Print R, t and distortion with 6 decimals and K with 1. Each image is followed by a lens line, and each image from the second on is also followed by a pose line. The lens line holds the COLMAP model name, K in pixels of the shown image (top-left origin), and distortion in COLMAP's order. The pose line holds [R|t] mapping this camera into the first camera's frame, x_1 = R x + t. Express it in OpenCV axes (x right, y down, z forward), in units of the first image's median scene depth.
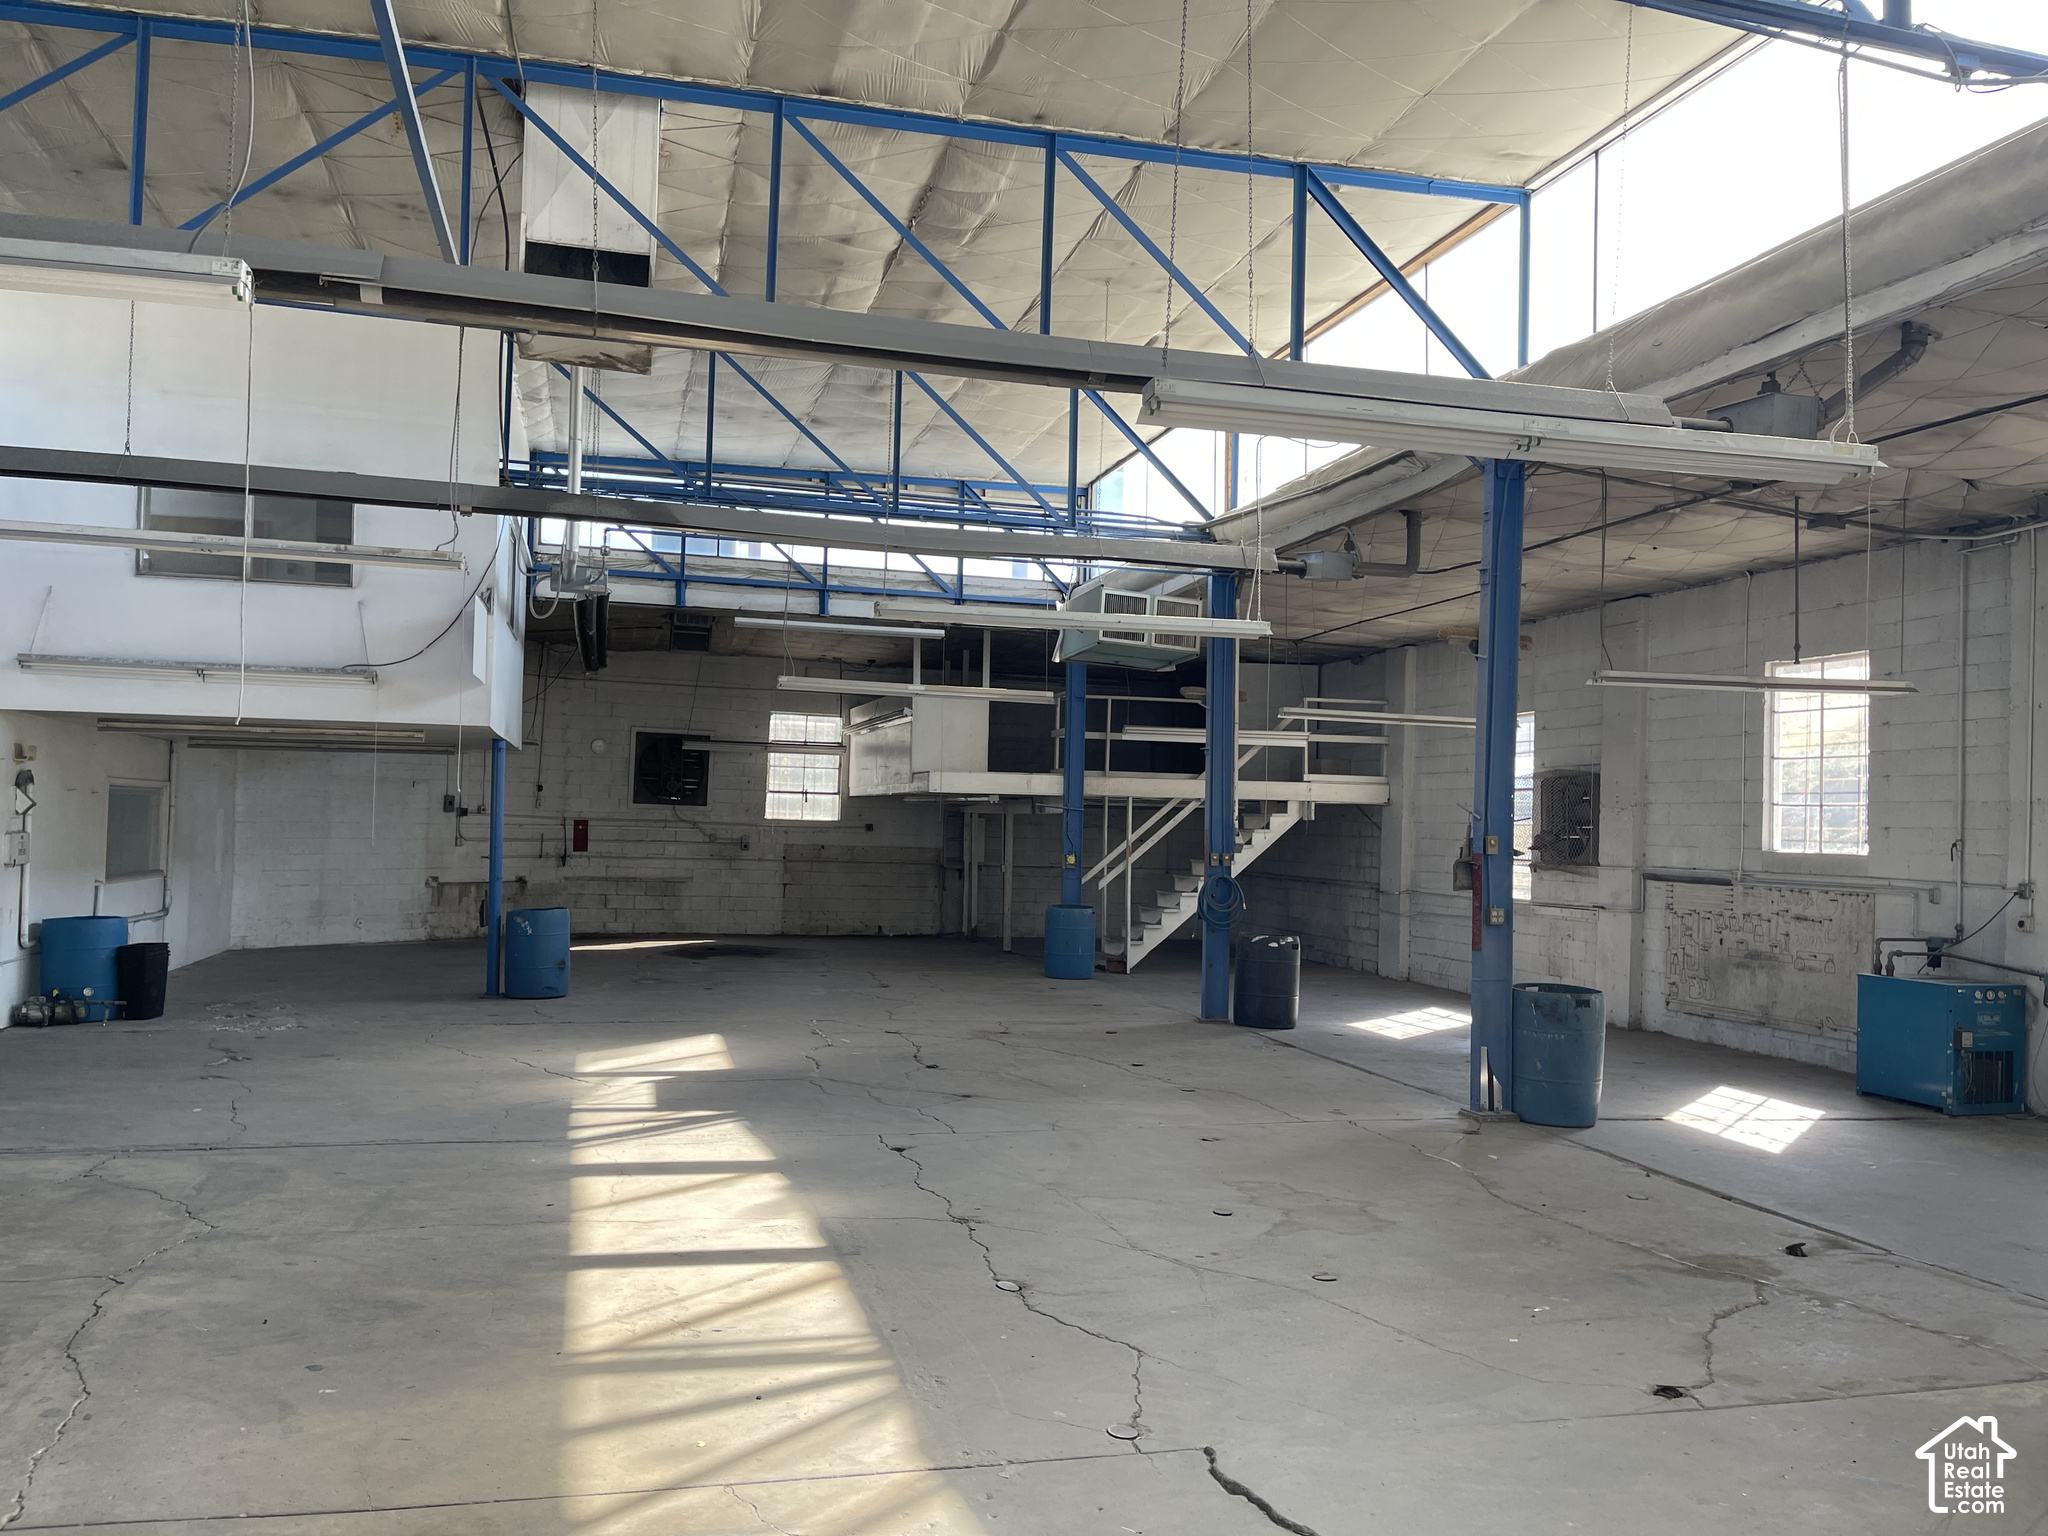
lens RADIAL K [[1544.5, 0, 1020.3], [0, 1544.5, 765.5], [0, 0, 1]] dist [0.010296, -0.015792]
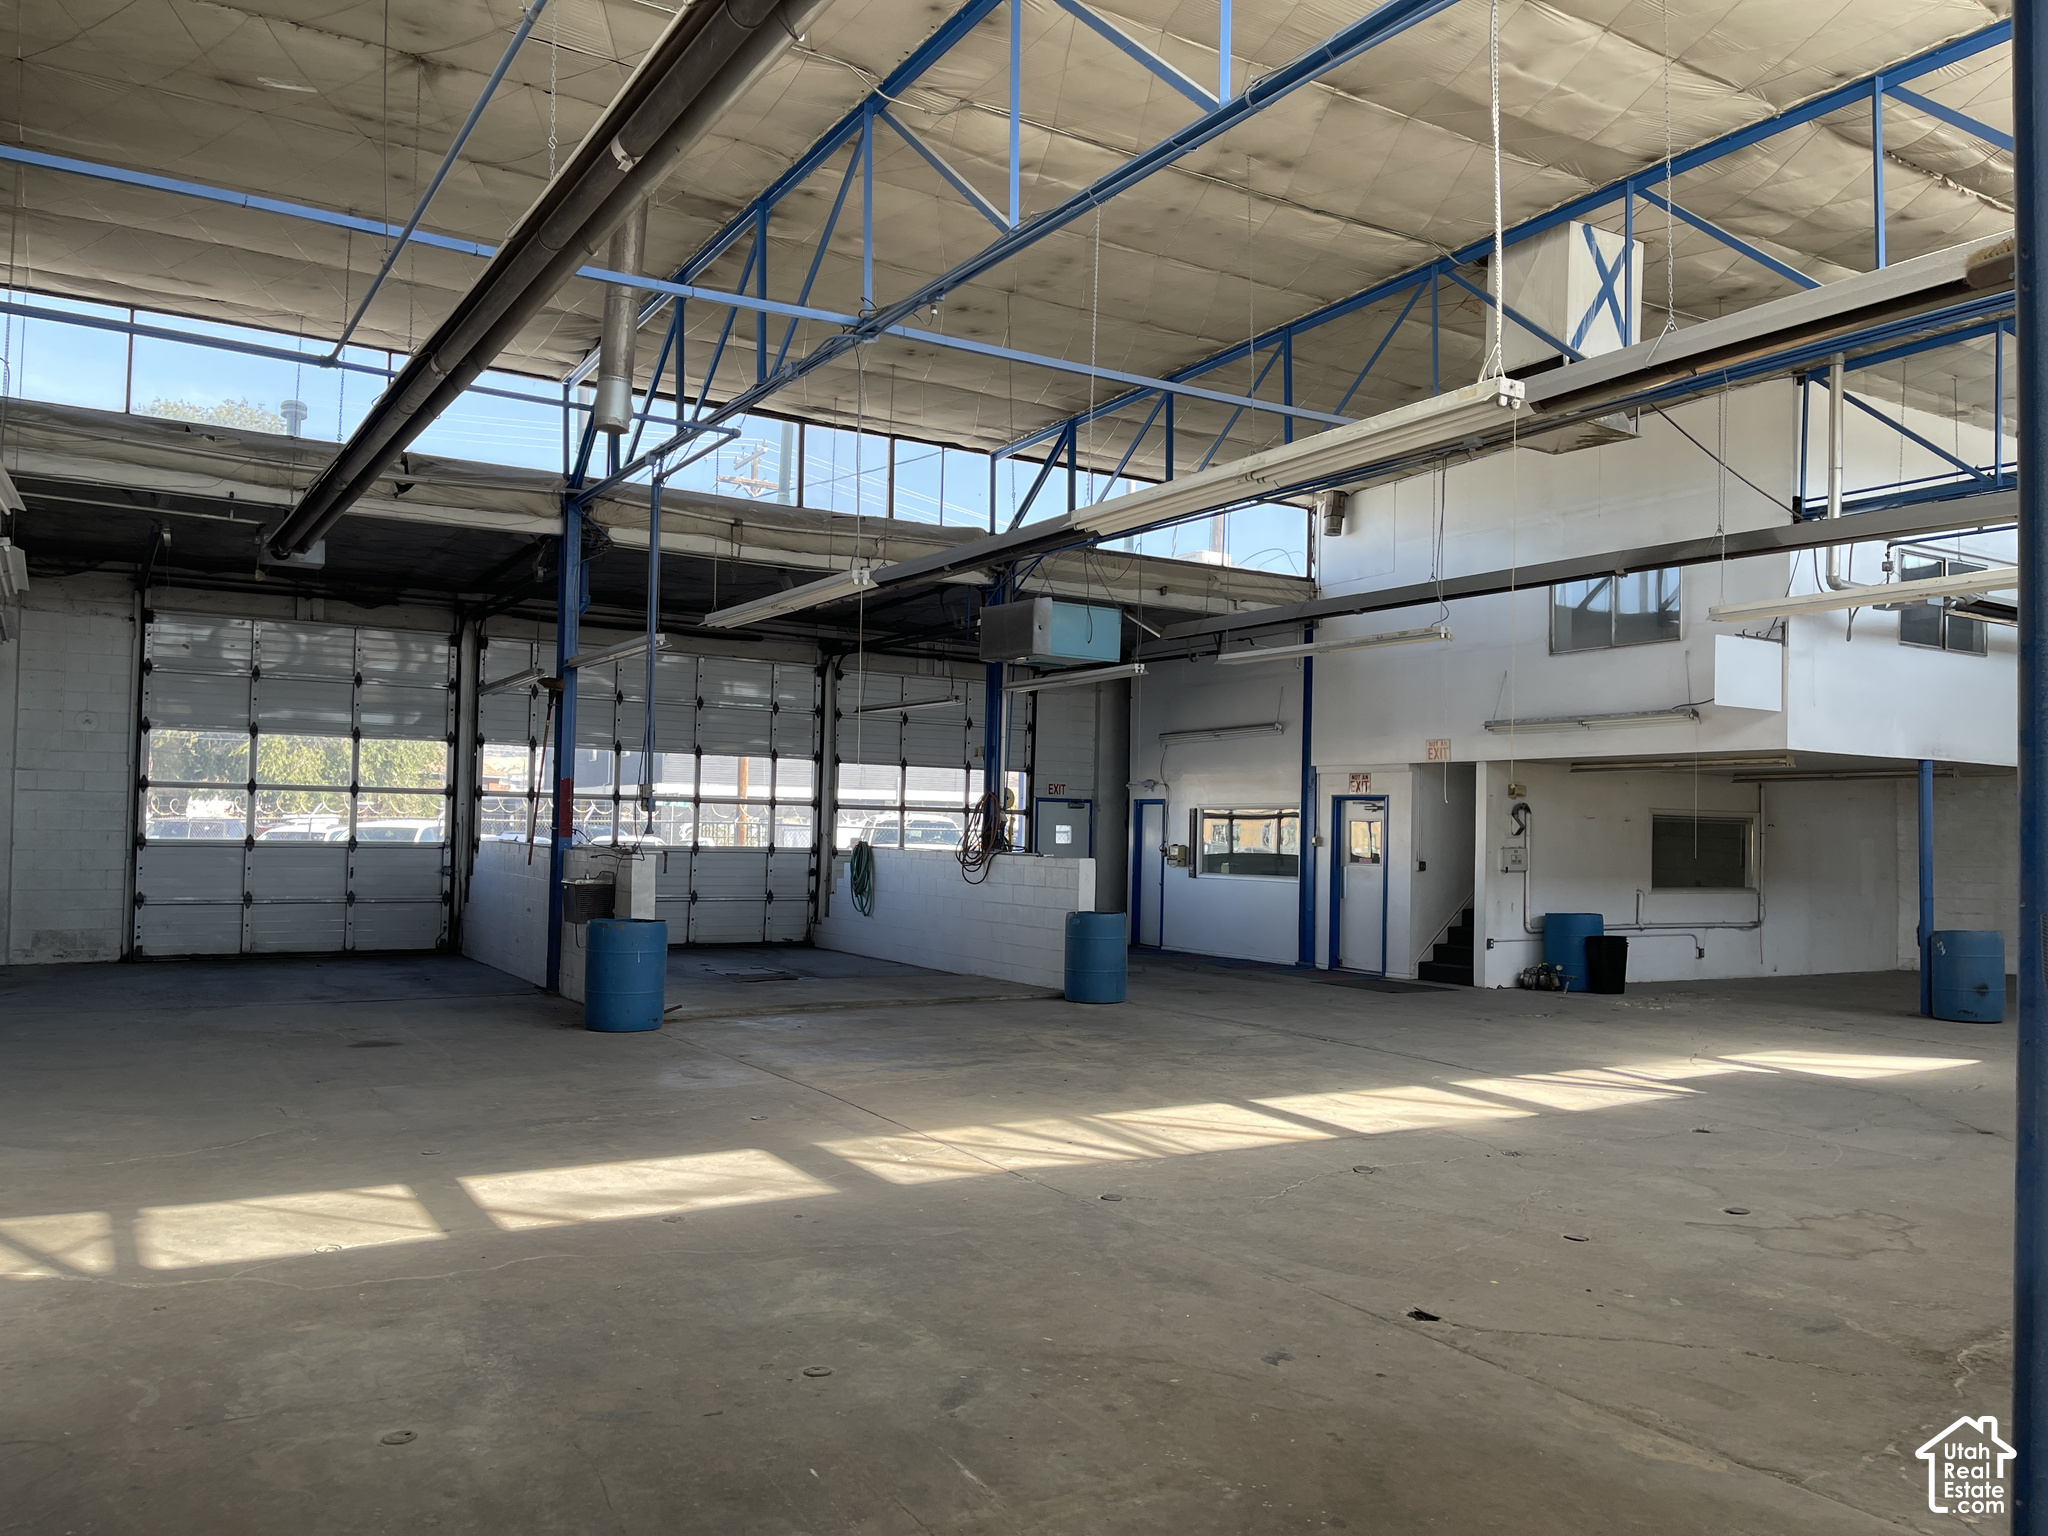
lens RADIAL K [[1544.5, 0, 1017.5], [0, 1544.5, 773.4], [0, 0, 1]] dist [0.010296, -0.015792]
pose [[0.274832, -0.051294, -0.960123, 0.584234], [0.020027, 0.998665, -0.047620, 0.034327], [0.961284, -0.006141, 0.275492, 0.190361]]
